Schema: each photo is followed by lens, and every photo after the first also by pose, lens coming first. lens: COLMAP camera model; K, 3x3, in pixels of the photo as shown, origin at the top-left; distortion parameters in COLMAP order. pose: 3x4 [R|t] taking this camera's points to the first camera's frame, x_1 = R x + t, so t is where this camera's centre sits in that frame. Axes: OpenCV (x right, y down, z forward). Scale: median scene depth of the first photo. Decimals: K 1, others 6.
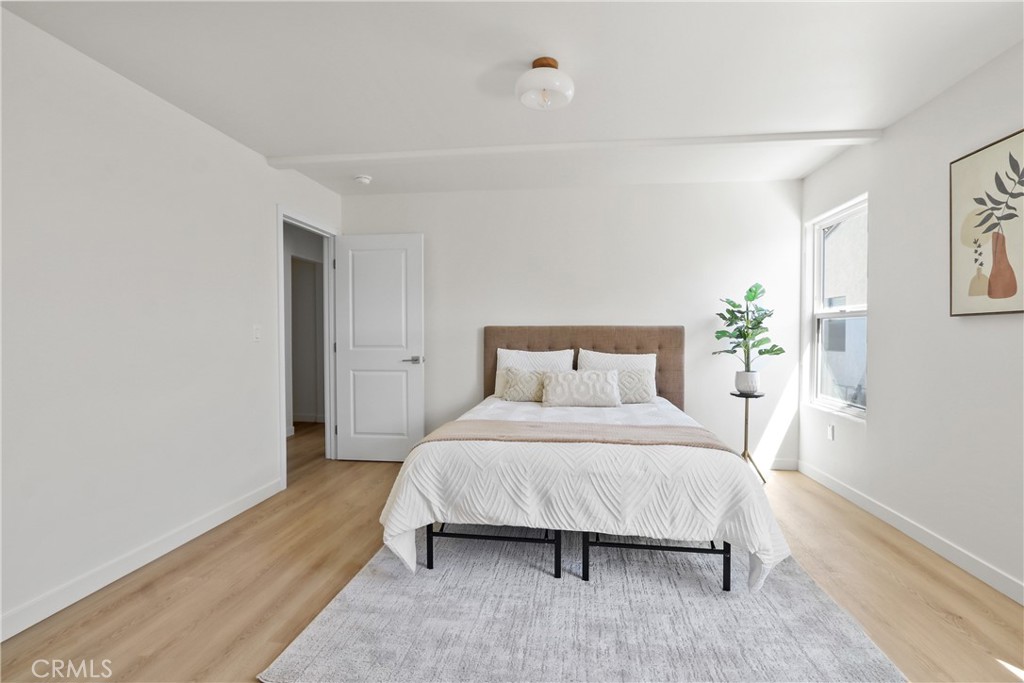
lens RADIAL K [[476.0, 0, 510.7], [0, 476.0, 341.9], [0, 0, 1]] dist [-0.016556, 0.002291]
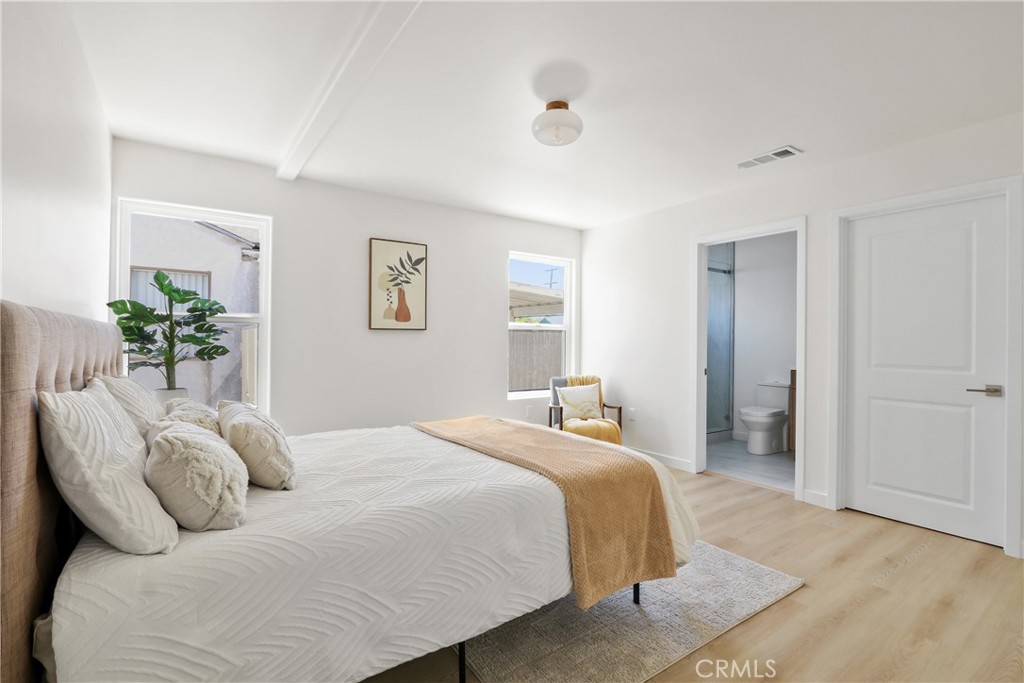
lens RADIAL K [[476.0, 0, 515.5], [0, 476.0, 341.4], [0, 0, 1]] dist [-0.016556, 0.002291]
pose [[-0.669034, -0.013076, 0.743117, -0.742135], [-0.000068, 0.999846, 0.017532, -0.044118], [-0.743232, 0.011679, -0.668932, 1.921789]]
